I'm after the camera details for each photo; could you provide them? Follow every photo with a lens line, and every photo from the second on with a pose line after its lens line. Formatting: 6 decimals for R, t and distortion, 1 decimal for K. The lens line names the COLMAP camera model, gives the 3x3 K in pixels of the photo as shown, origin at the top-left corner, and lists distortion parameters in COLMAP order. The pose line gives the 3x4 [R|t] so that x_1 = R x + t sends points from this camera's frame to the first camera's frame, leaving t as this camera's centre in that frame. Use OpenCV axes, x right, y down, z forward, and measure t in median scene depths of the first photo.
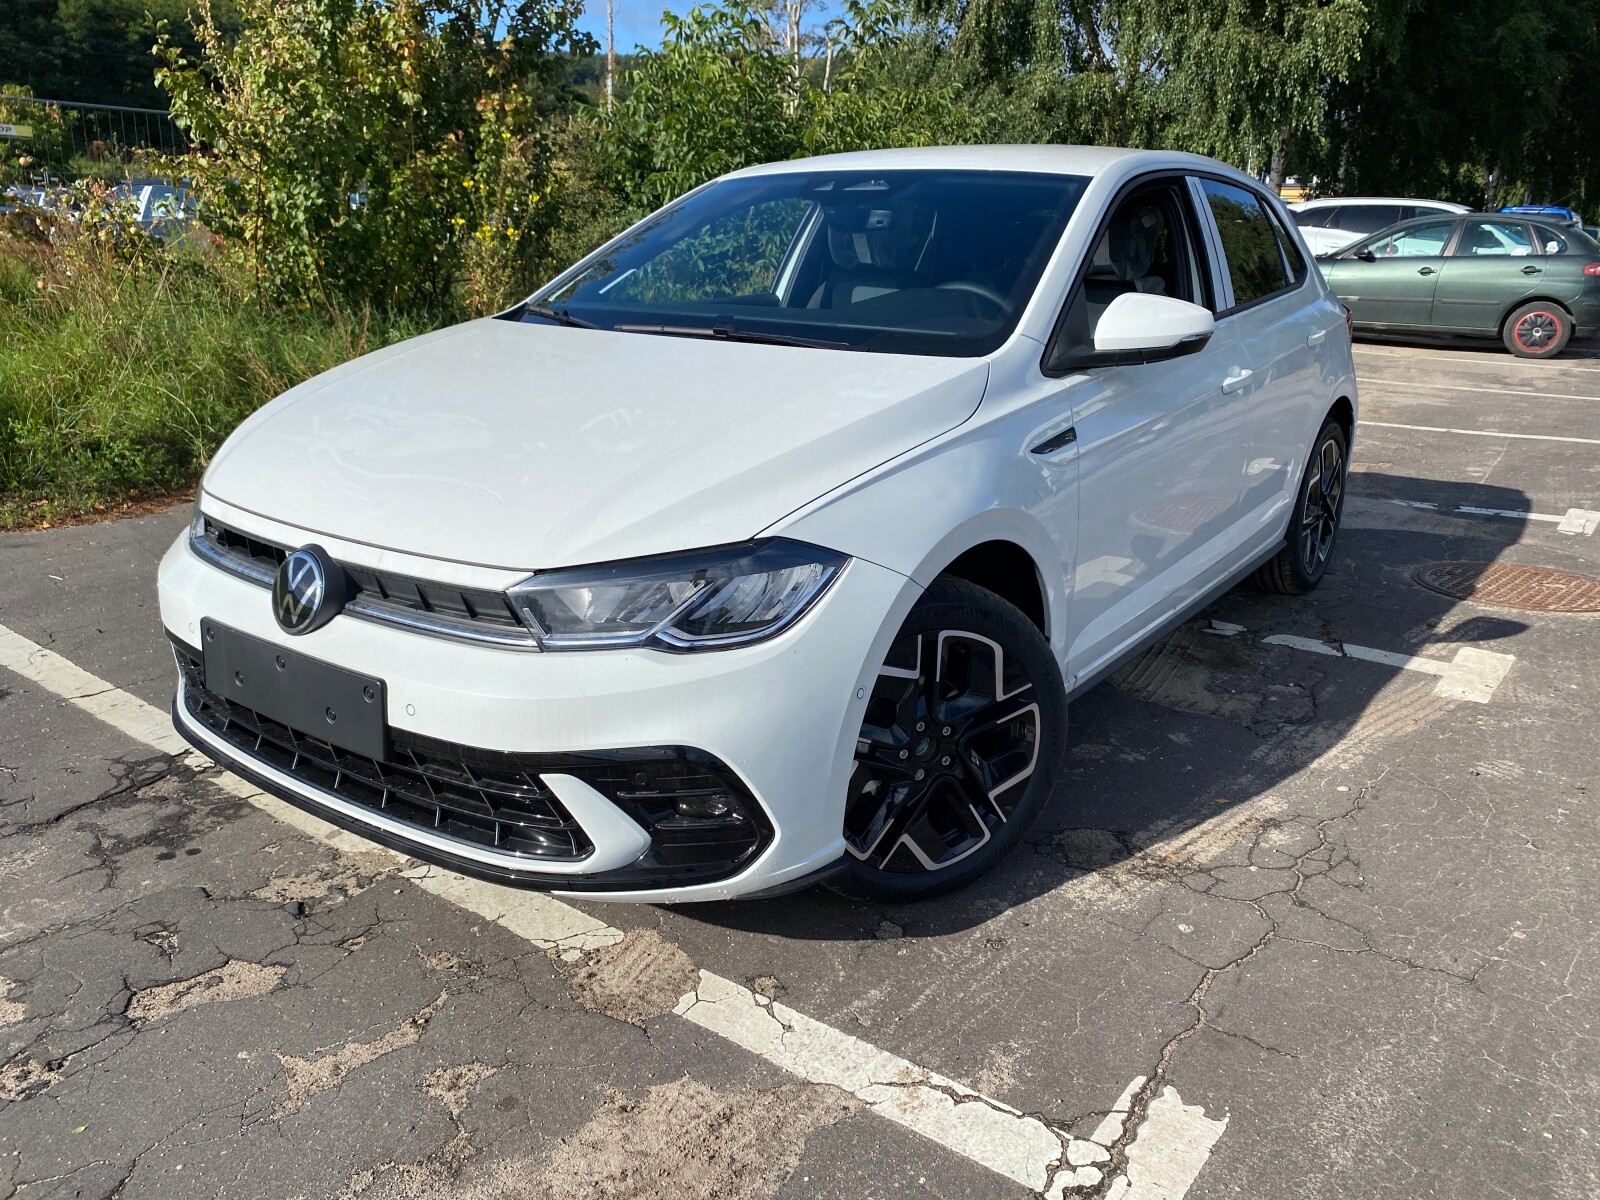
lens RADIAL K [[1209.3, 0, 800.0], [0, 1209.3, 600.0], [0, 0, 1]] dist [0.004400, -0.002668]
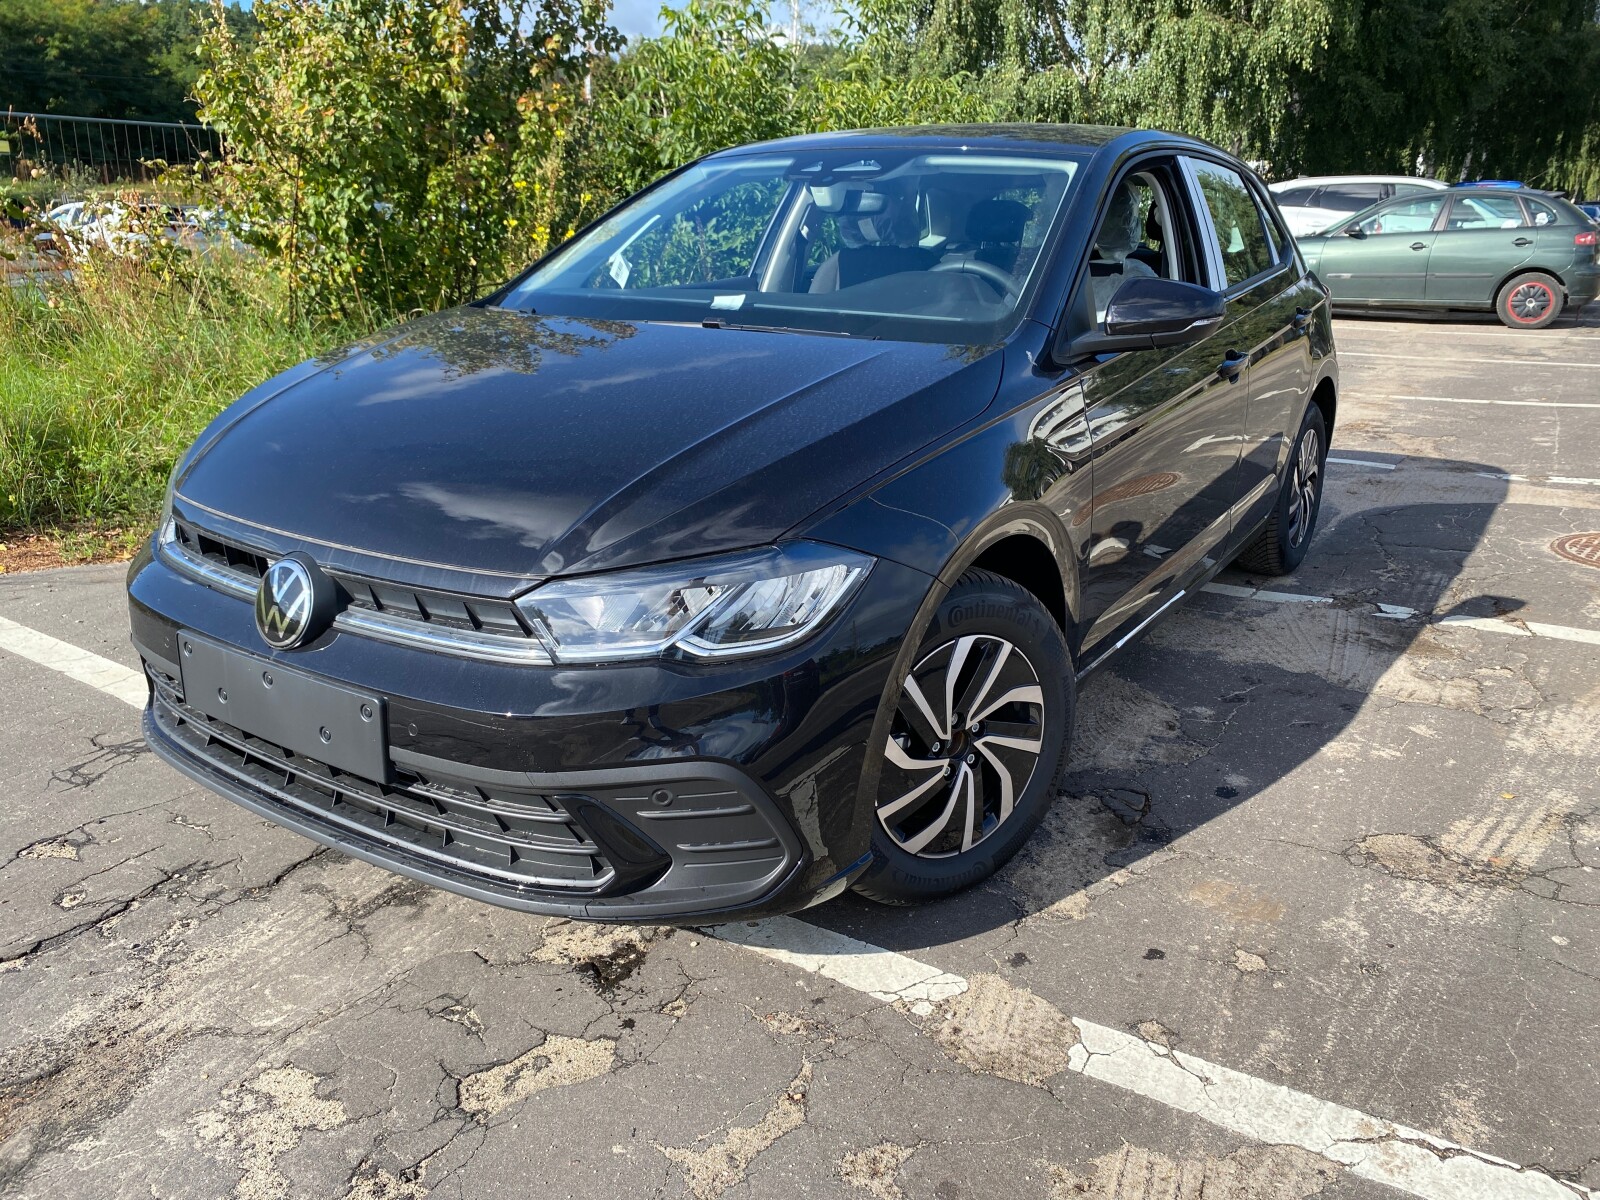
lens RADIAL K [[1197.3, 0, 798.4], [0, 1197.3, 594.4], [0, 0, 1]] dist [0.000882, -0.000515]
pose [[0.998207, -0.042675, 0.041984, -0.096668], [0.042630, 0.999089, 0.001969, -0.007392], [-0.042029, -0.000175, 0.999116, 0.032575]]
